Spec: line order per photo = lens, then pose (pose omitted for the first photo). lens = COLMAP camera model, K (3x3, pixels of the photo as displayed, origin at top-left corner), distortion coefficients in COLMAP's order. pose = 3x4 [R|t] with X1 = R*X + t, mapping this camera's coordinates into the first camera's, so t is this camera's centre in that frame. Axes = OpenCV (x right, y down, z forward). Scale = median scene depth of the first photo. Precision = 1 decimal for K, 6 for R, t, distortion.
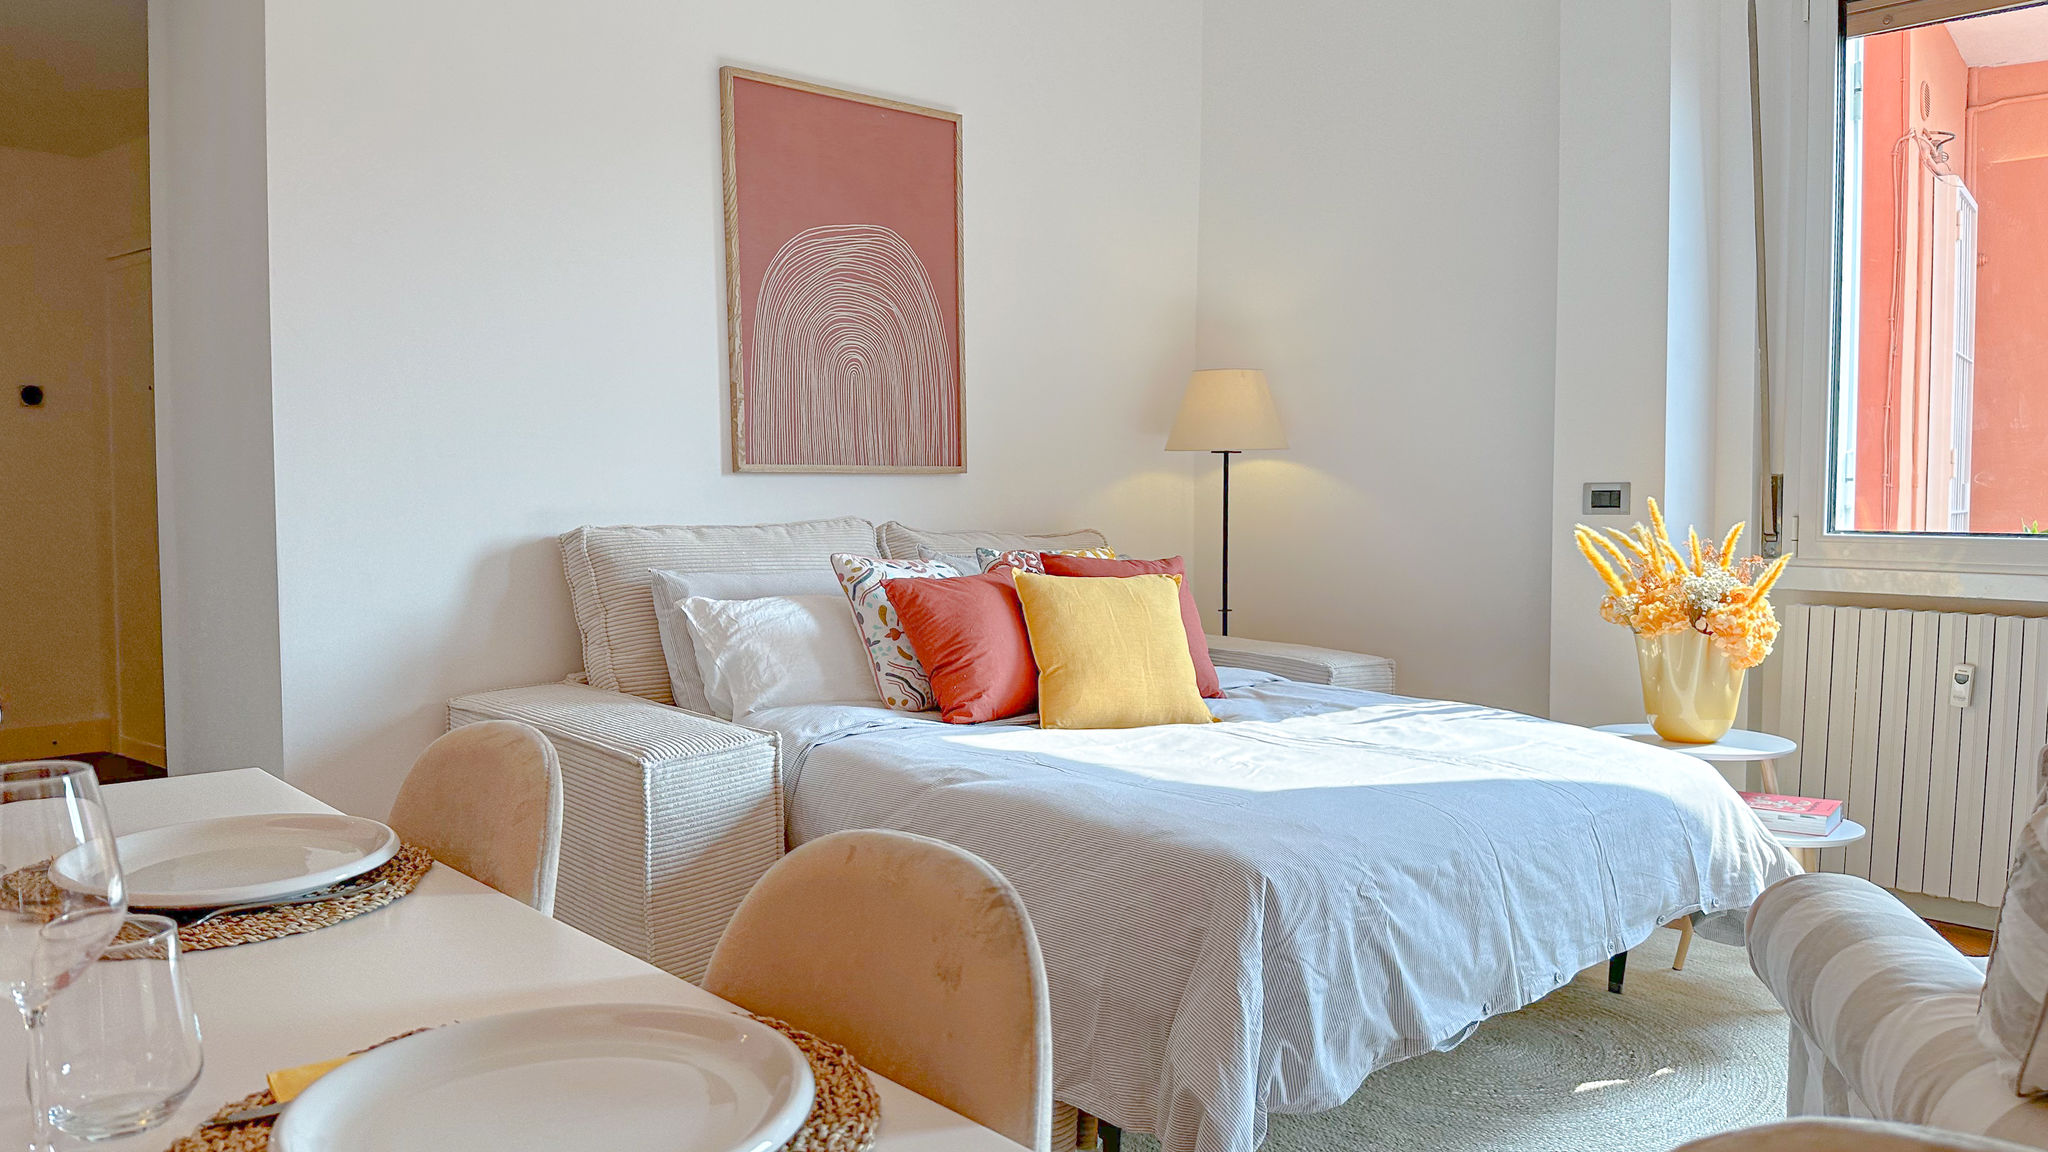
lens RADIAL K [[1492.1, 0, 1028.5], [0, 1492.1, 591.5], [0, 0, 1]] dist [0.222318, -0.427465]
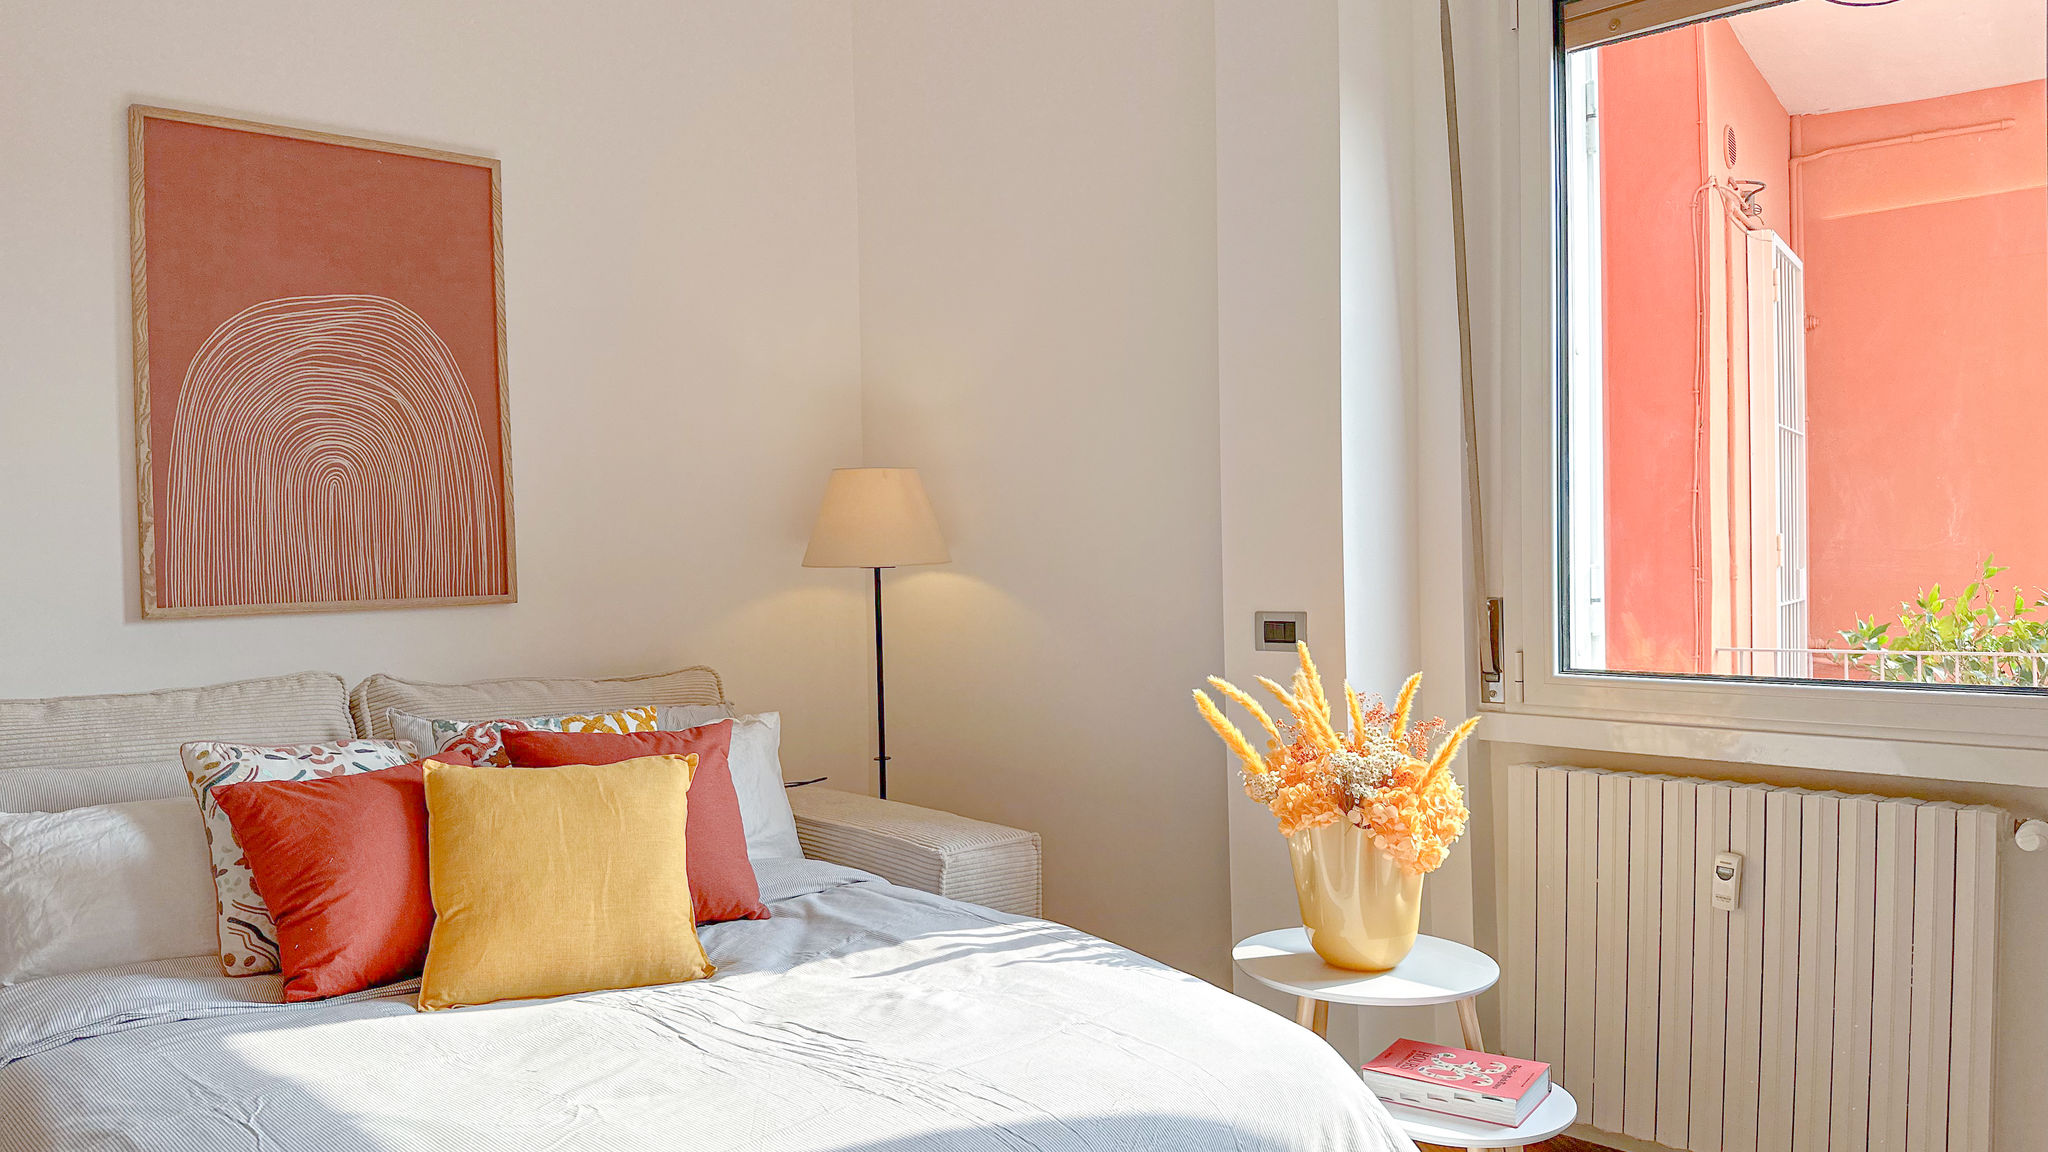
lens RADIAL K [[1447.4, 0, 1024.5], [0, 1447.4, 573.7], [0, 0, 1]] dist [0.231249, -0.484202]
pose [[0.999271, -0.017290, 0.034024, 0.245888], [0.019091, 0.998394, -0.053340, -0.059771], [-0.033047, 0.053950, 0.997997, 0.269699]]
